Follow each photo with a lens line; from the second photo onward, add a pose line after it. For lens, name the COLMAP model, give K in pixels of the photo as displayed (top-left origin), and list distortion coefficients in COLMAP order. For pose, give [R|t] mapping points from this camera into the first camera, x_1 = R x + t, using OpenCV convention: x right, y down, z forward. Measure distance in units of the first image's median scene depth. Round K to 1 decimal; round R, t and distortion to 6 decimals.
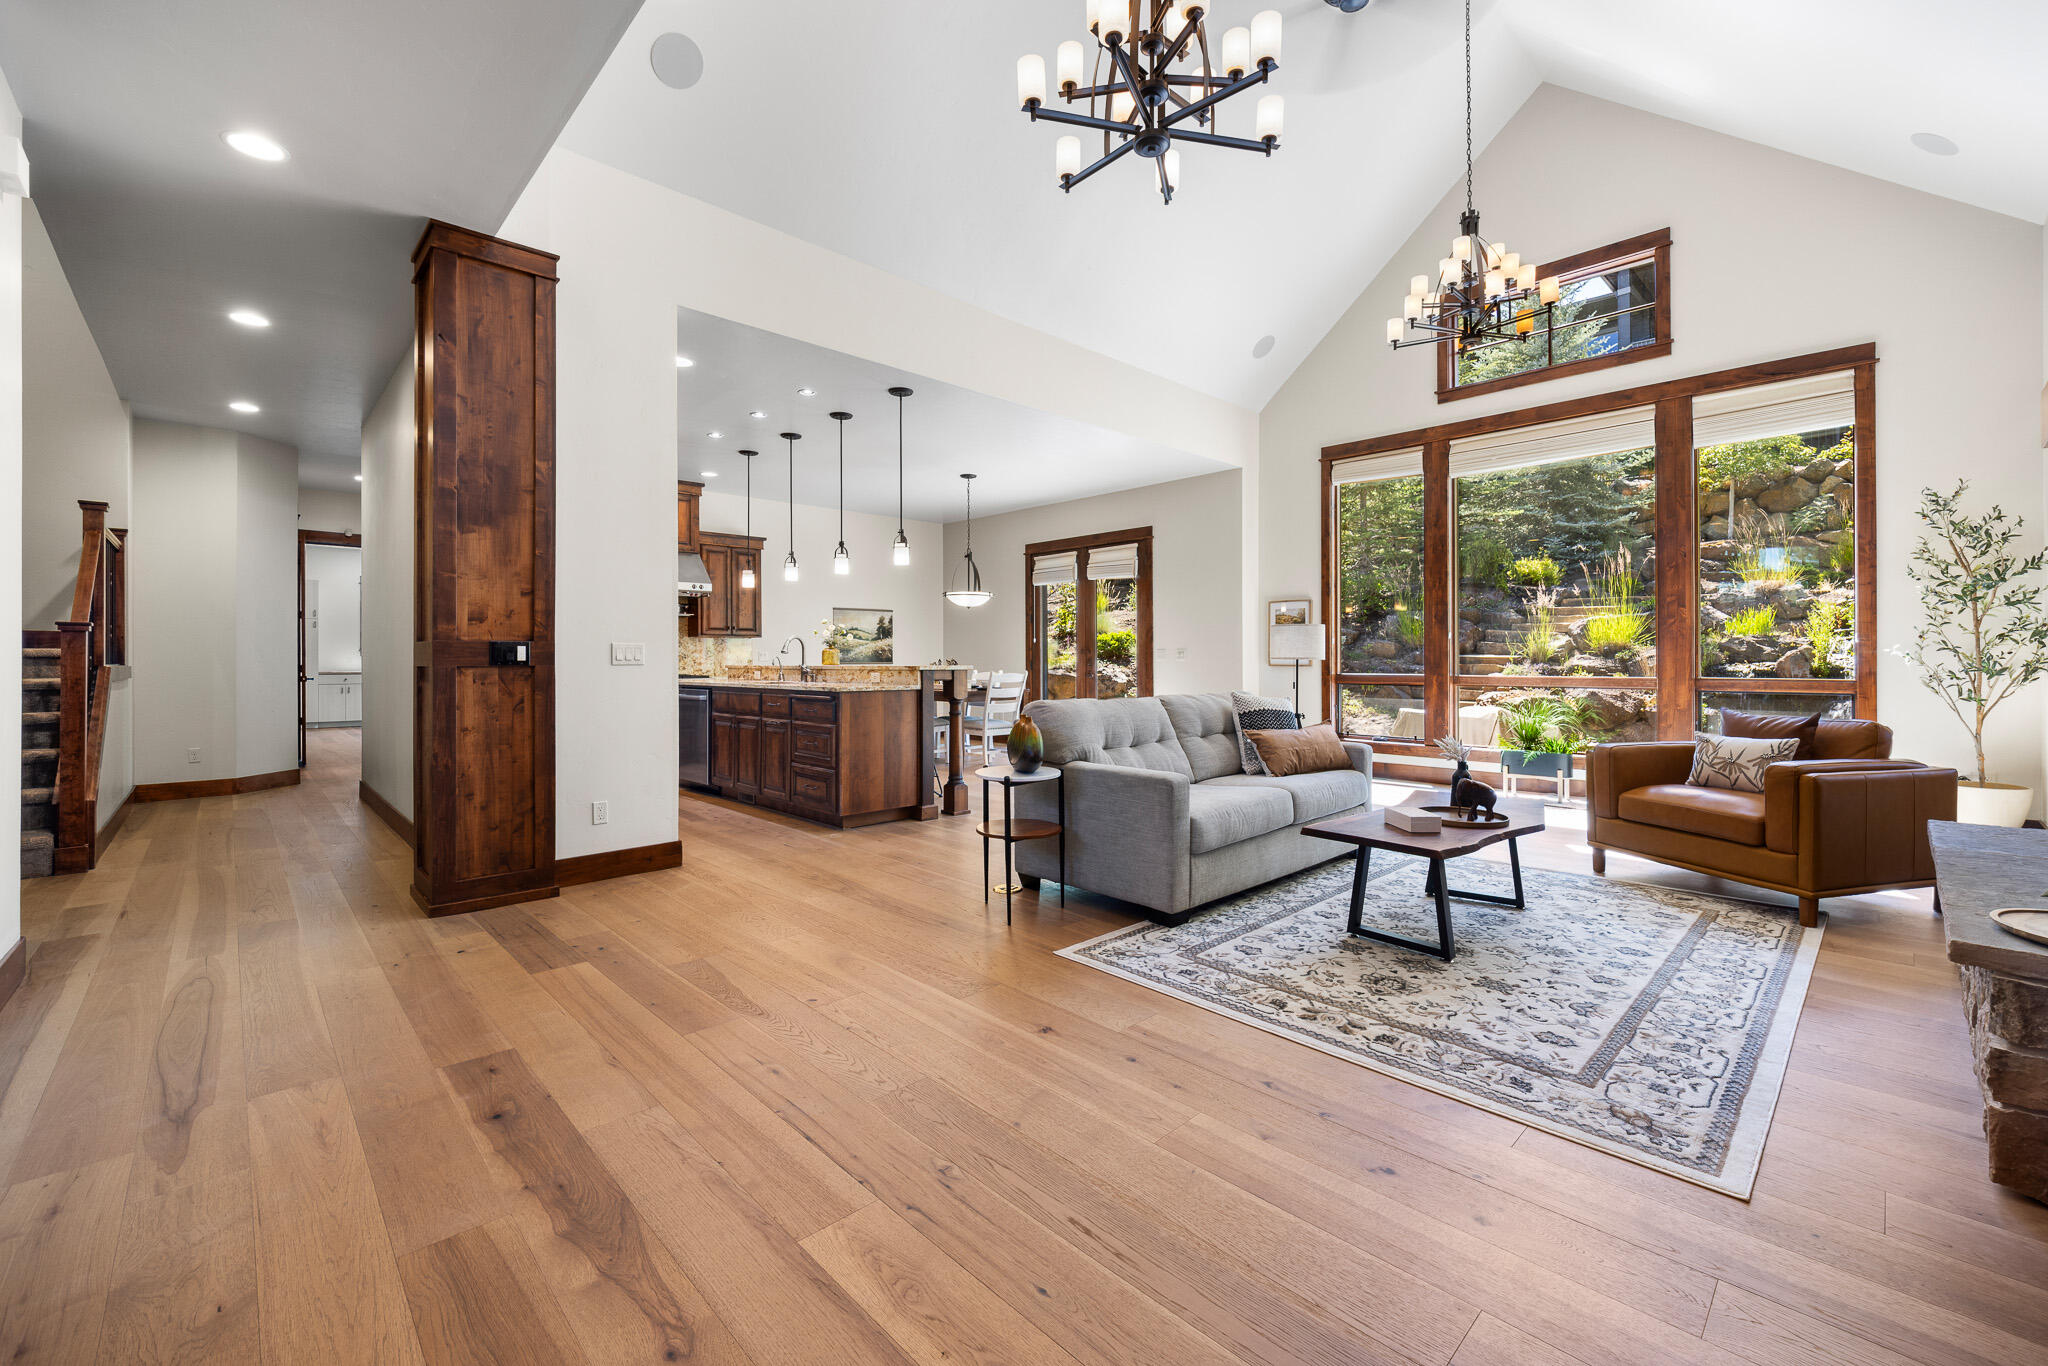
lens RADIAL K [[835.1, 0, 1019.1], [0, 835.1, 661.3], [0, 0, 1]] dist [-0.004613, -0.002004]
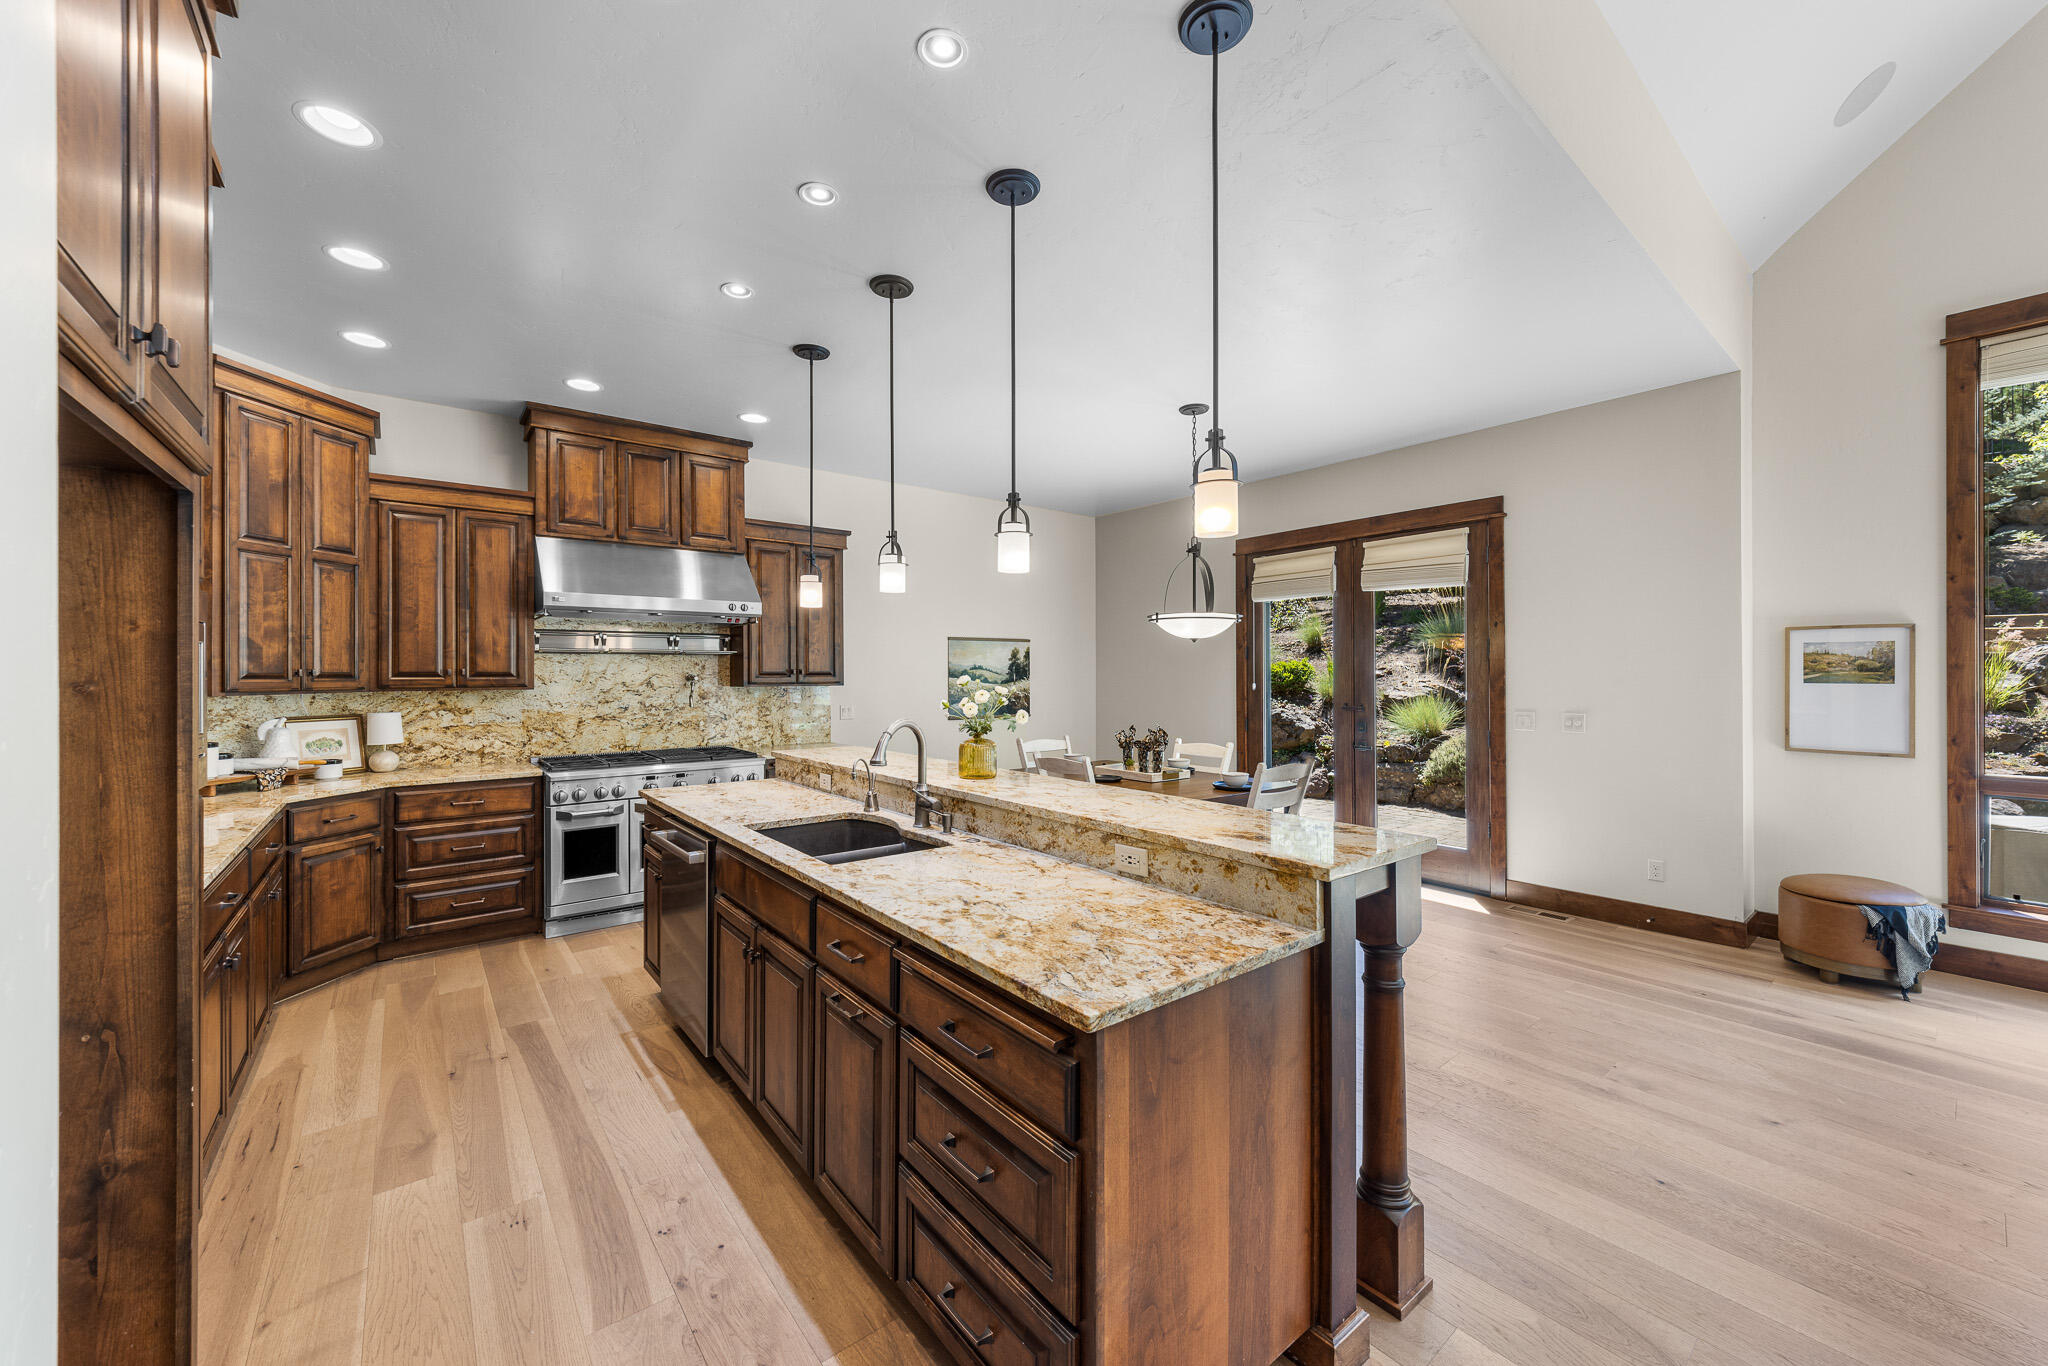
lens RADIAL K [[768.7, 0, 1026.3], [0, 768.7, 671.9], [0, 0, 1]] dist [-0.003280, -0.000577]
pose [[0.996478, -0.000643, -0.083848, -0.237836], [0.000220, 0.999987, -0.005054, -0.072770], [0.083850, 0.005018, 0.996466, 0.849004]]
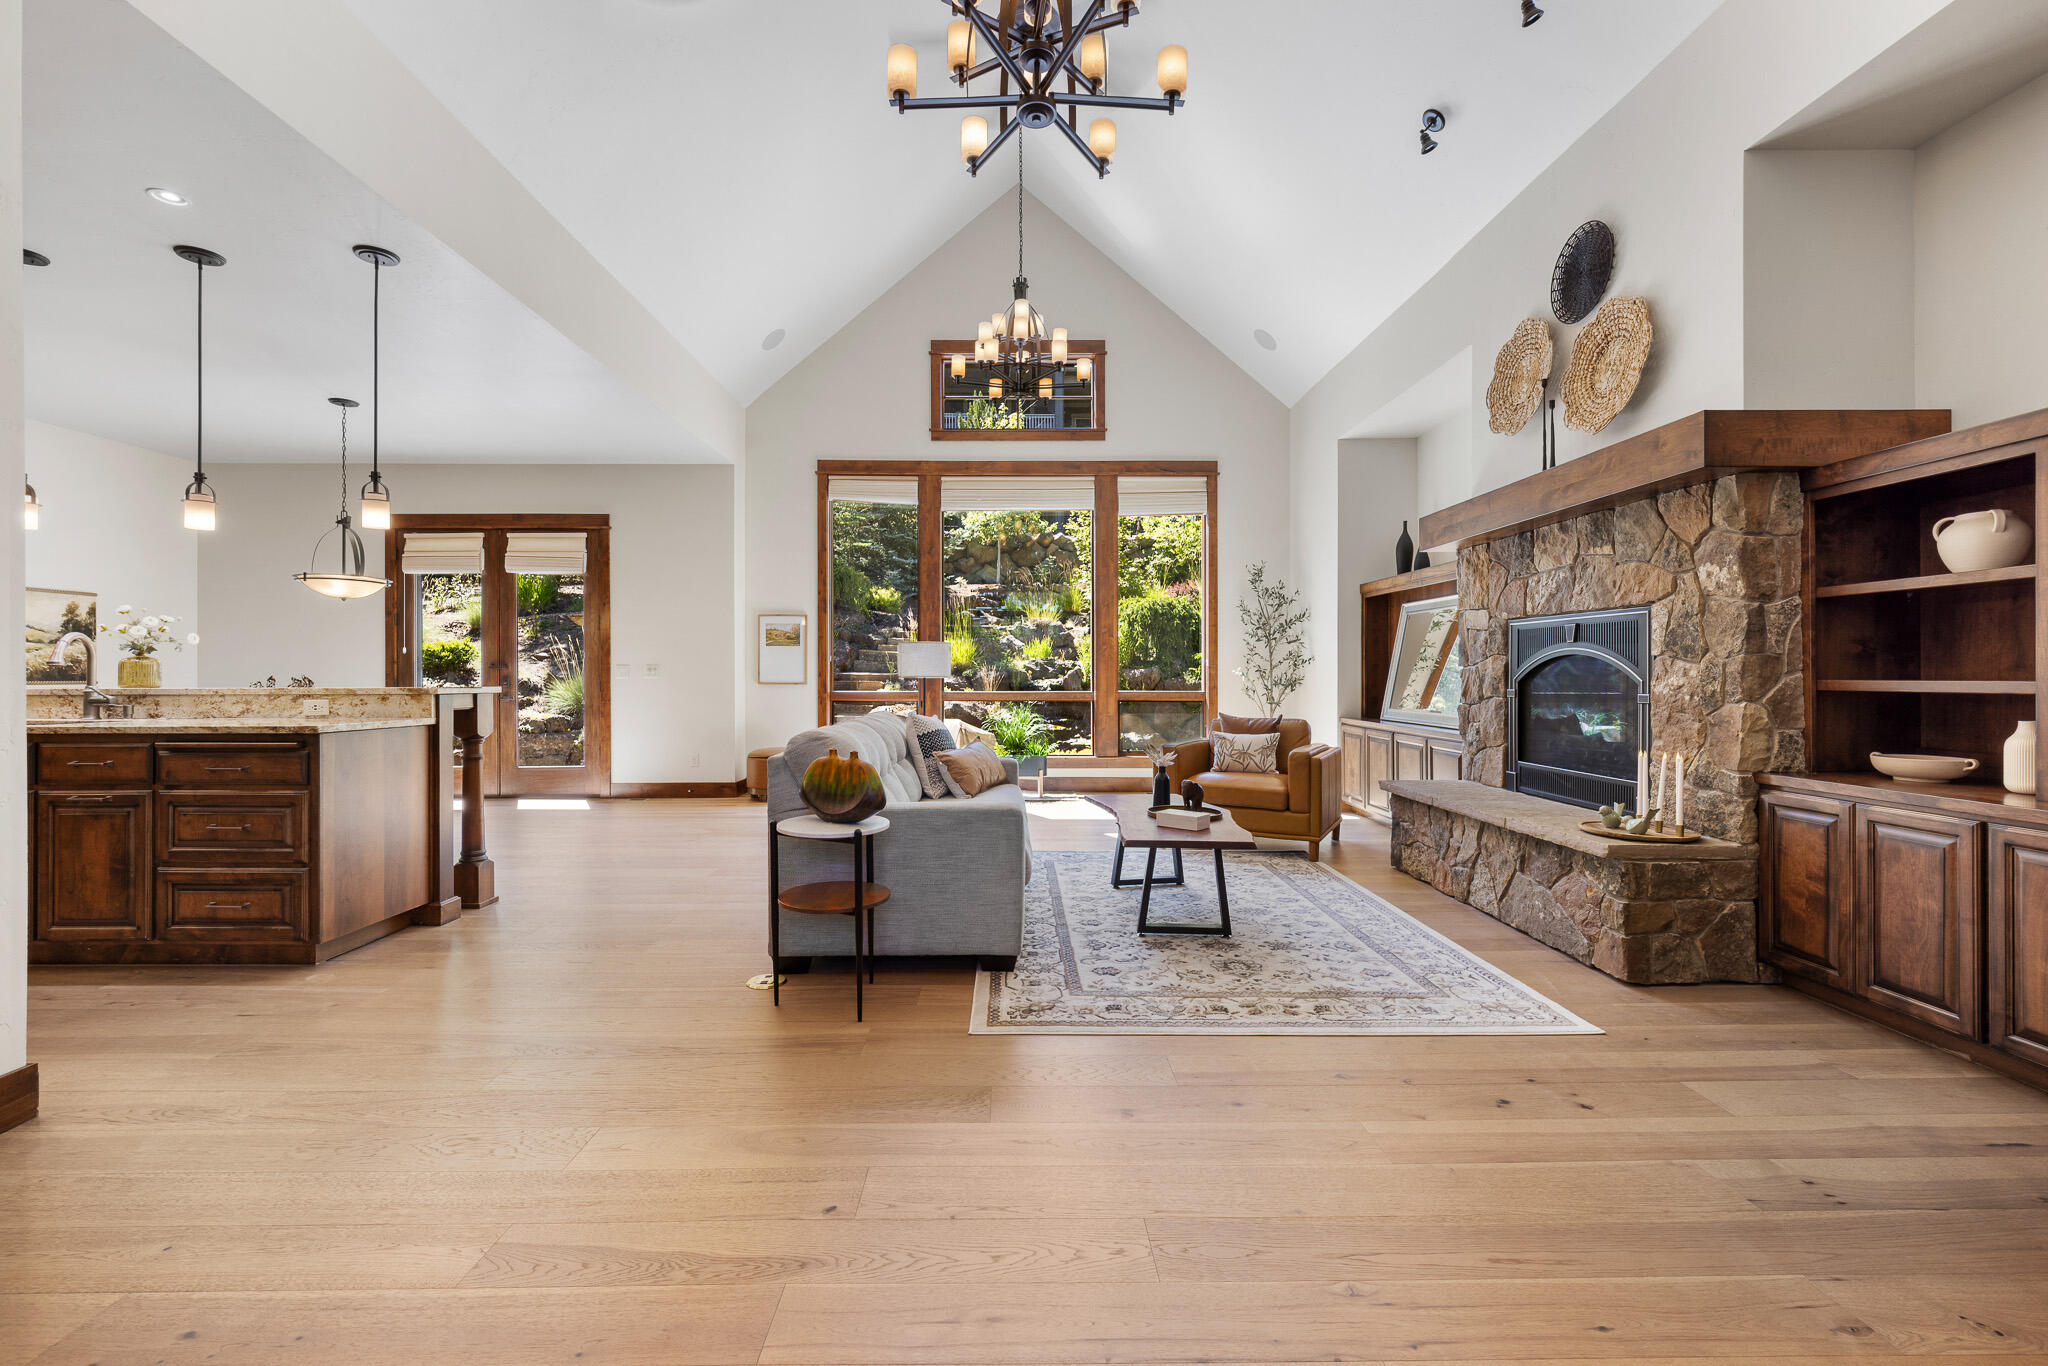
lens RADIAL K [[860.0, 0, 1016.9], [0, 860.0, 675.5], [0, 0, 1]] dist [-0.004213, 0.000463]
pose [[0.681950, 0.001741, 0.731397, -0.354531], [0.000456, 0.999996, -0.002806, -0.002000], [-0.731399, 0.002247, 0.681946, 0.246647]]
